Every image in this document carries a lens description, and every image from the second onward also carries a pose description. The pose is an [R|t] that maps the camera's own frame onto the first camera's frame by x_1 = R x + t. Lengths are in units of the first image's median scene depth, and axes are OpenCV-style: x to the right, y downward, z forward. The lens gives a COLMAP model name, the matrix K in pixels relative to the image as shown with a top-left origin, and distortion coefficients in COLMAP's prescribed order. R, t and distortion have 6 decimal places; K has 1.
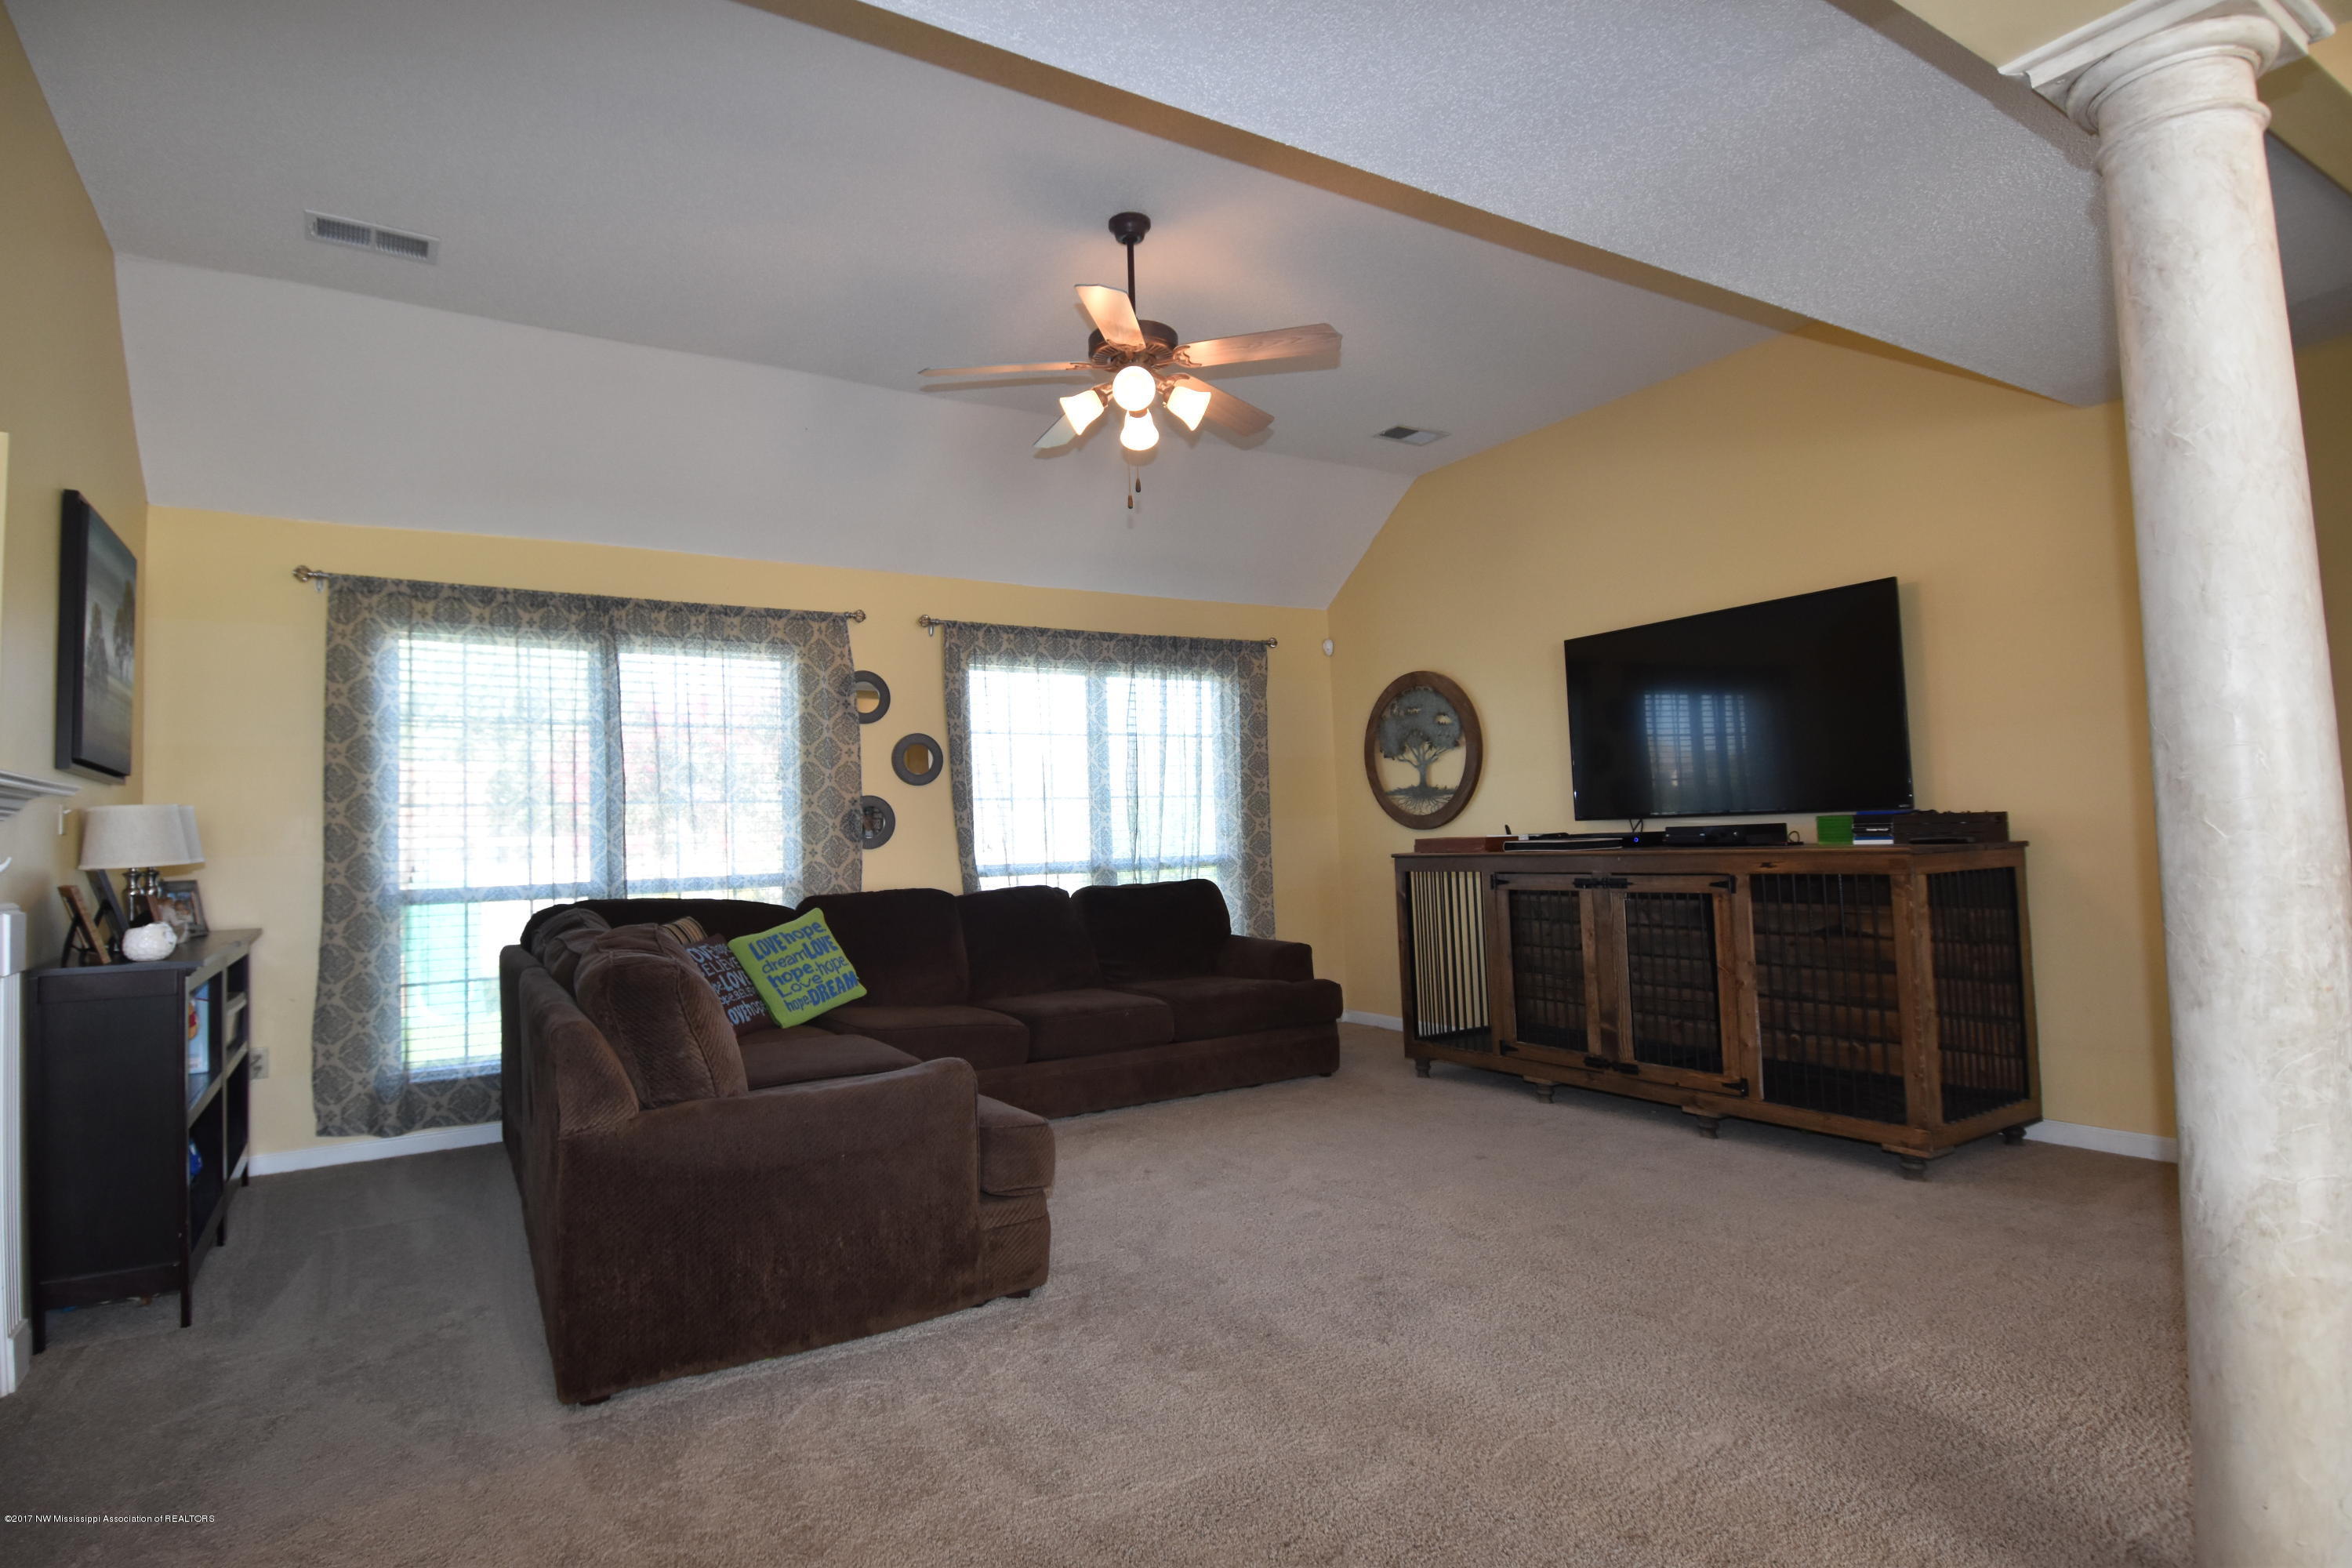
lens RADIAL K [[1204.1, 0, 1169.6], [0, 1204.1, 776.6], [0, 0, 1]] dist [0.000585, 0.000163]
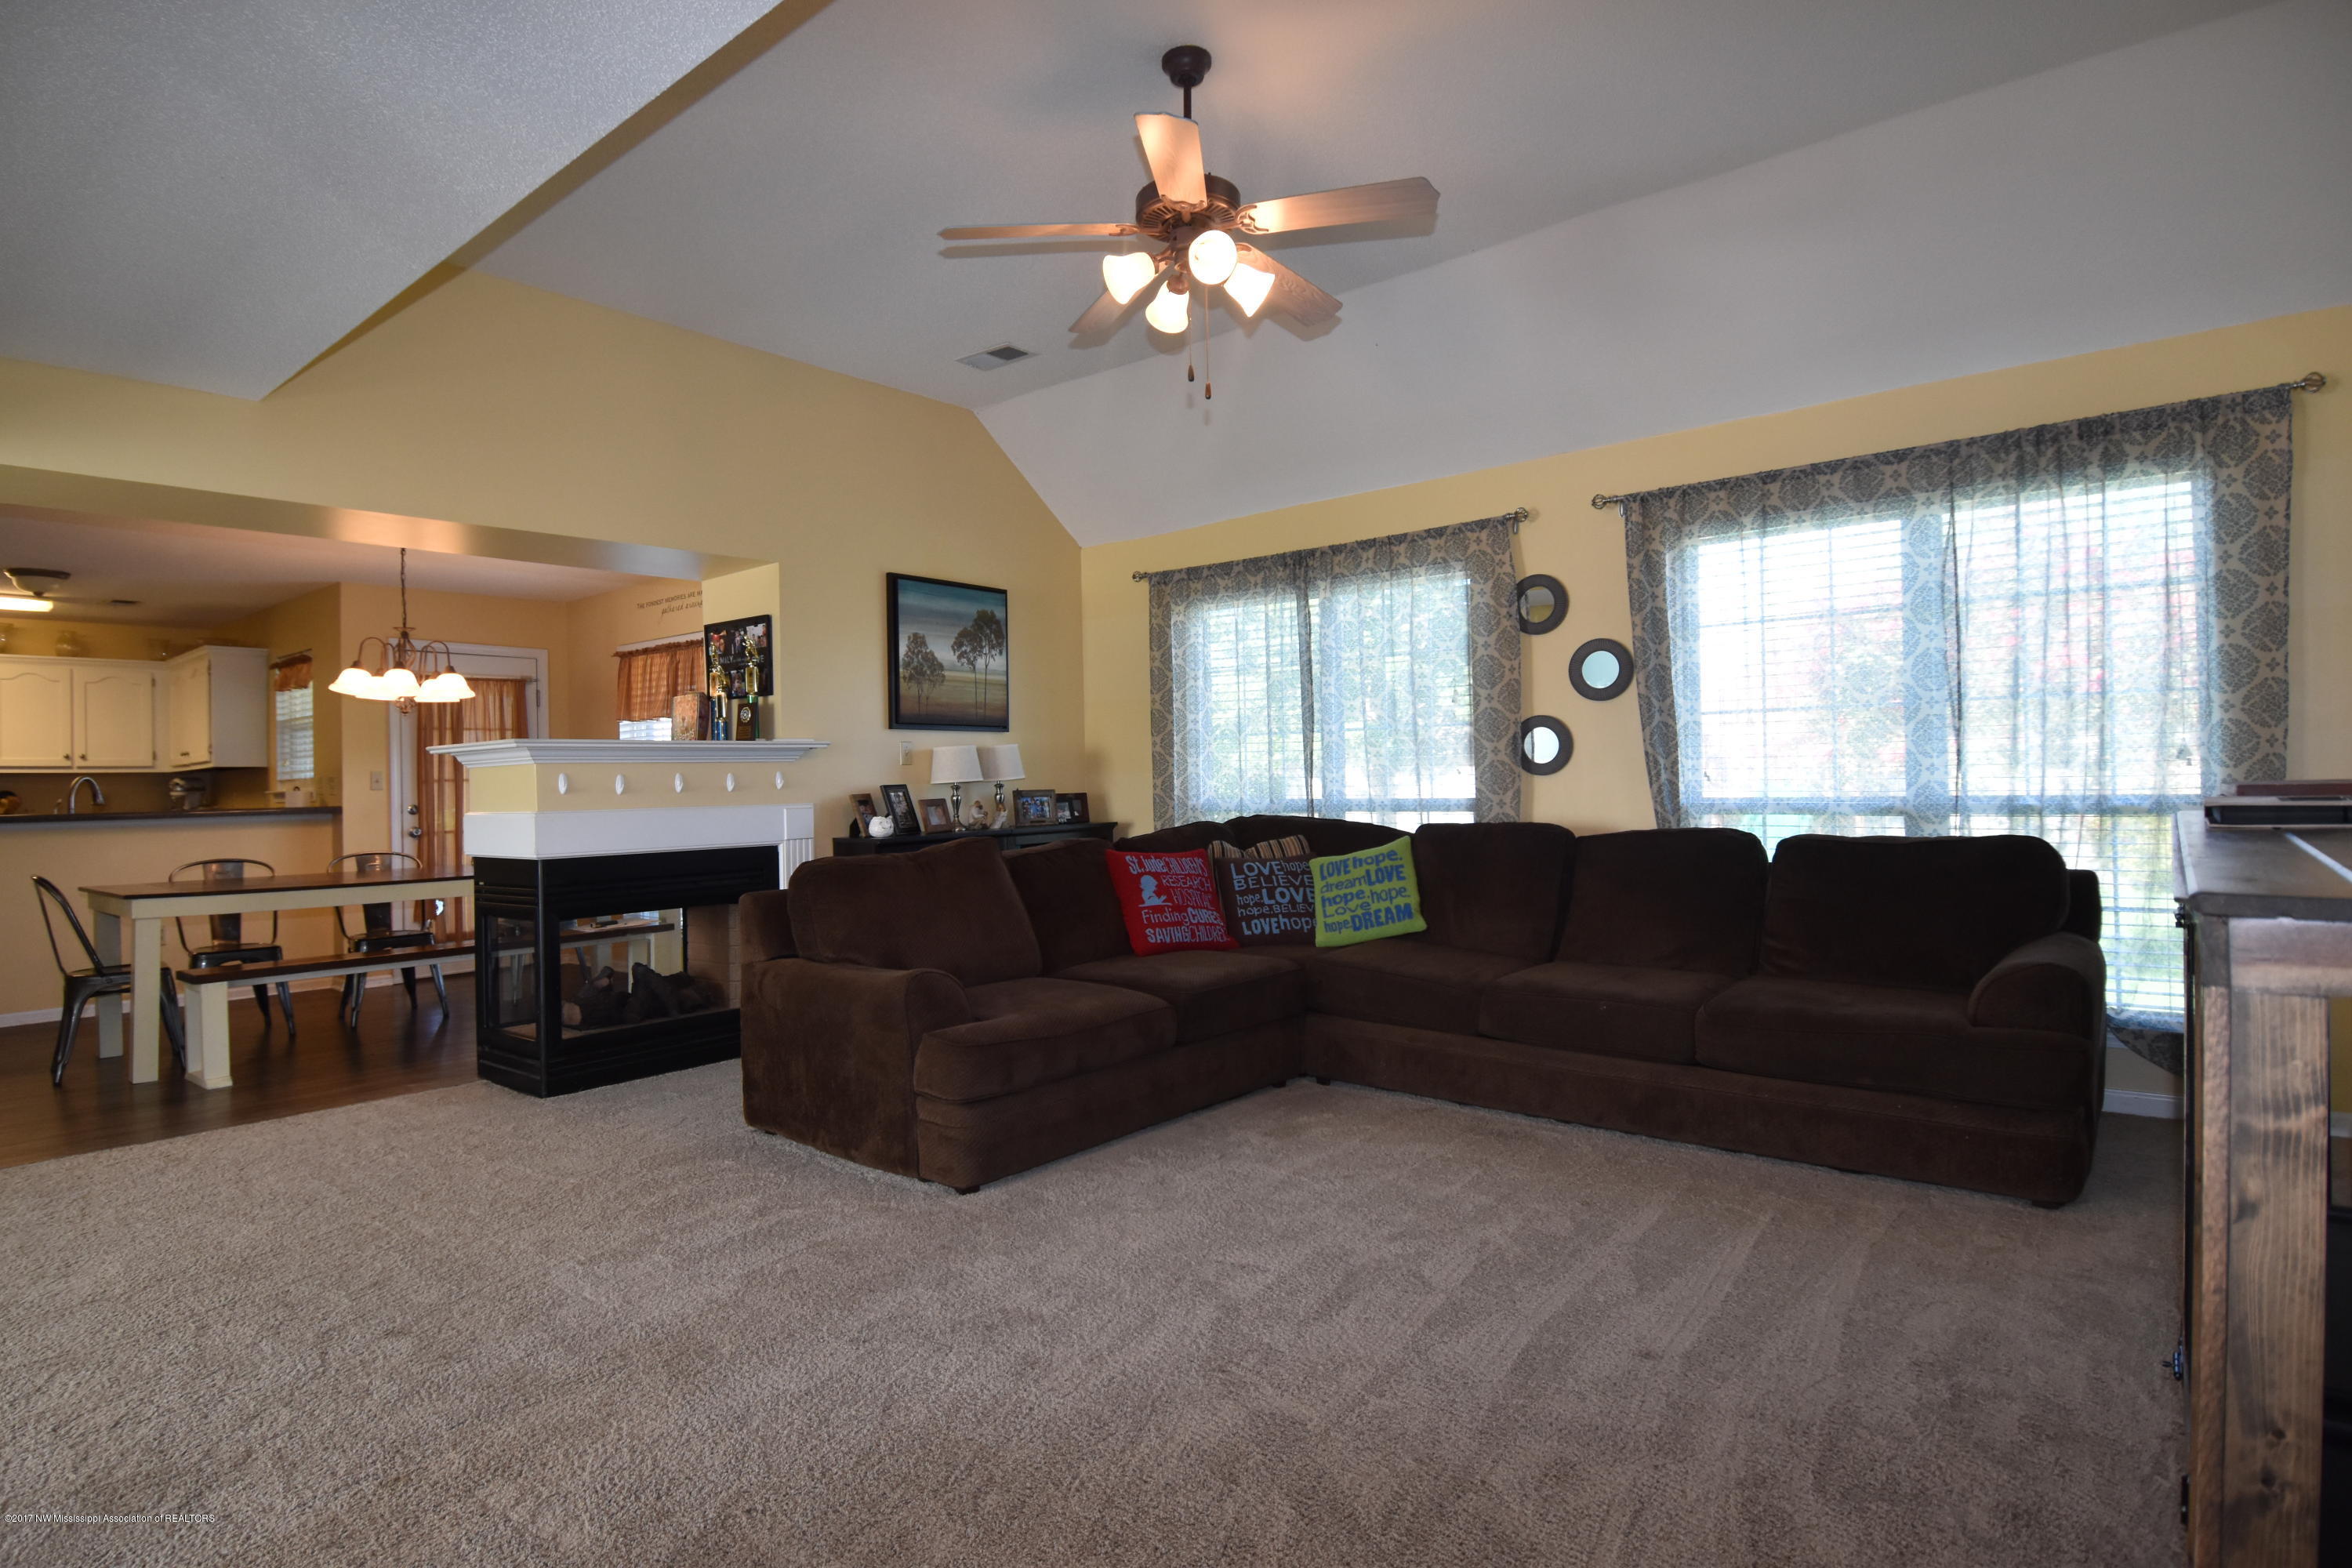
lens RADIAL K [[1244.3, 0, 1171.3], [0, 1244.3, 785.1], [0, 0, 1]] dist [0.045830, -0.000160]
pose [[0.289683, 0.040205, -0.956278, 0.573258], [0.064420, 0.996033, 0.061391, -0.007388], [0.954952, -0.079387, 0.285943, 0.477257]]
